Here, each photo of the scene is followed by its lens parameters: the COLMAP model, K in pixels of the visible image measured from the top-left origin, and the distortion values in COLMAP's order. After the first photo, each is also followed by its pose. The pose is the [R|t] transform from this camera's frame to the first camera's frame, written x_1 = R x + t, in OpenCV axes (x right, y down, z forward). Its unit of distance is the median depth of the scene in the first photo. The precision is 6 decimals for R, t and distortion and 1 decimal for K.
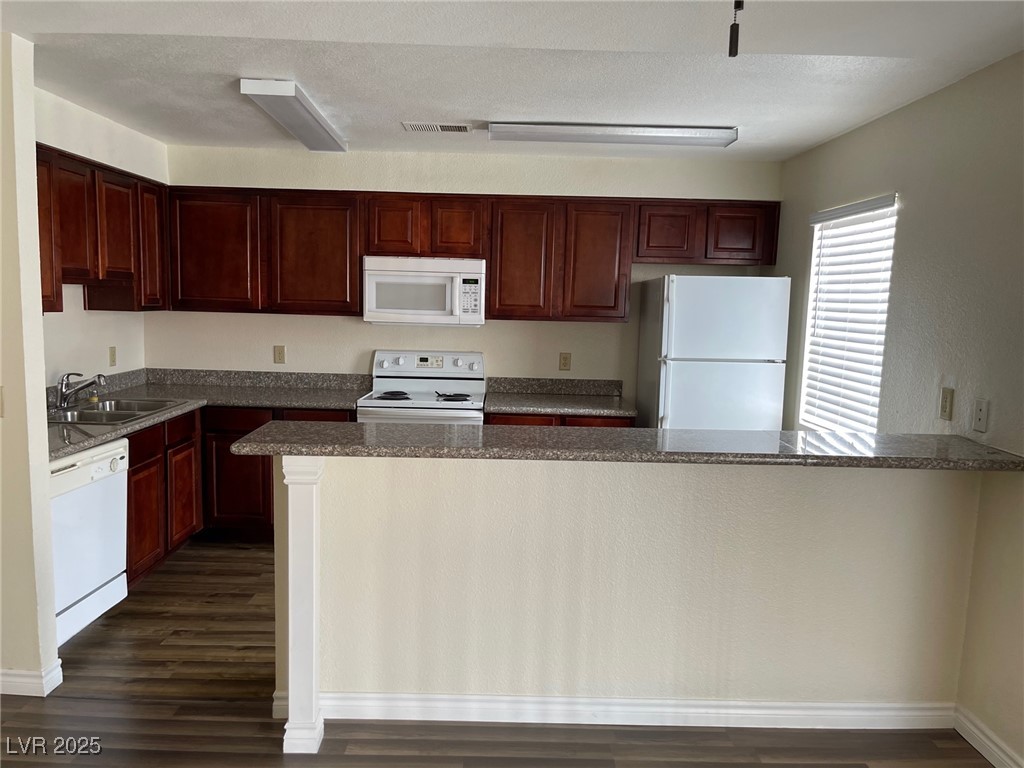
lens RADIAL K [[773.3, 0, 508.8], [0, 773.3, 391.4], [0, 0, 1]] dist [0.047965, -0.058618]
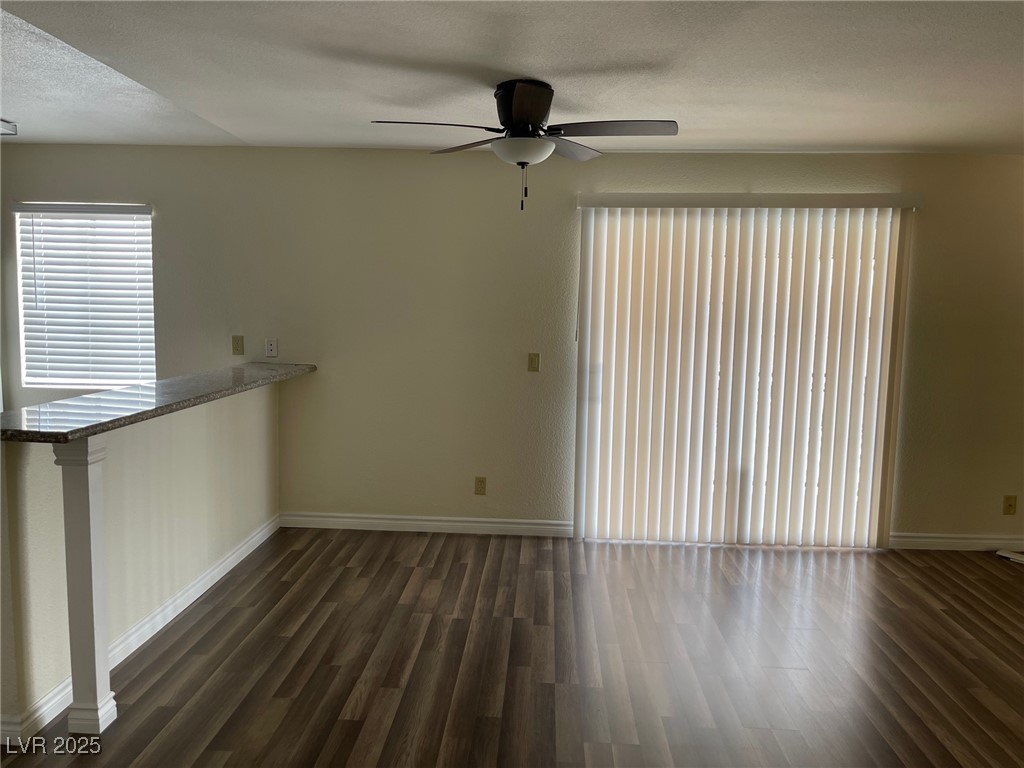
lens RADIAL K [[773.3, 0, 503.9], [0, 773.3, 389.0], [0, 0, 1]] dist [0.047965, -0.058618]
pose [[0.052836, -0.132349, 0.989794, -0.655945], [0.100468, 0.986854, 0.126592, -0.027570], [-0.993536, 0.092754, 0.065438, 0.211425]]
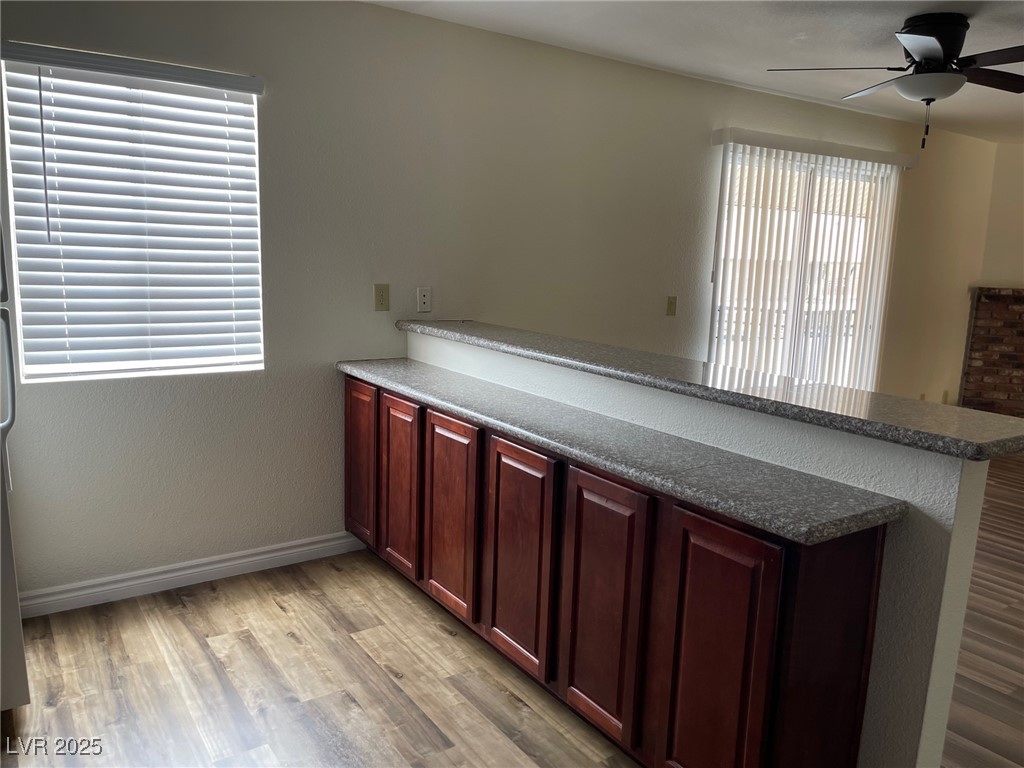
lens RADIAL K [[773.3, 0, 501.3], [0, 773.3, 389.2], [0, 0, 1]] dist [0.047965, -0.058618]
pose [[-0.553427, -0.192031, 0.810459, -0.325550], [0.051477, 0.963312, 0.263400, -0.093479], [-0.831306, 0.187493, -0.523237, 0.927026]]
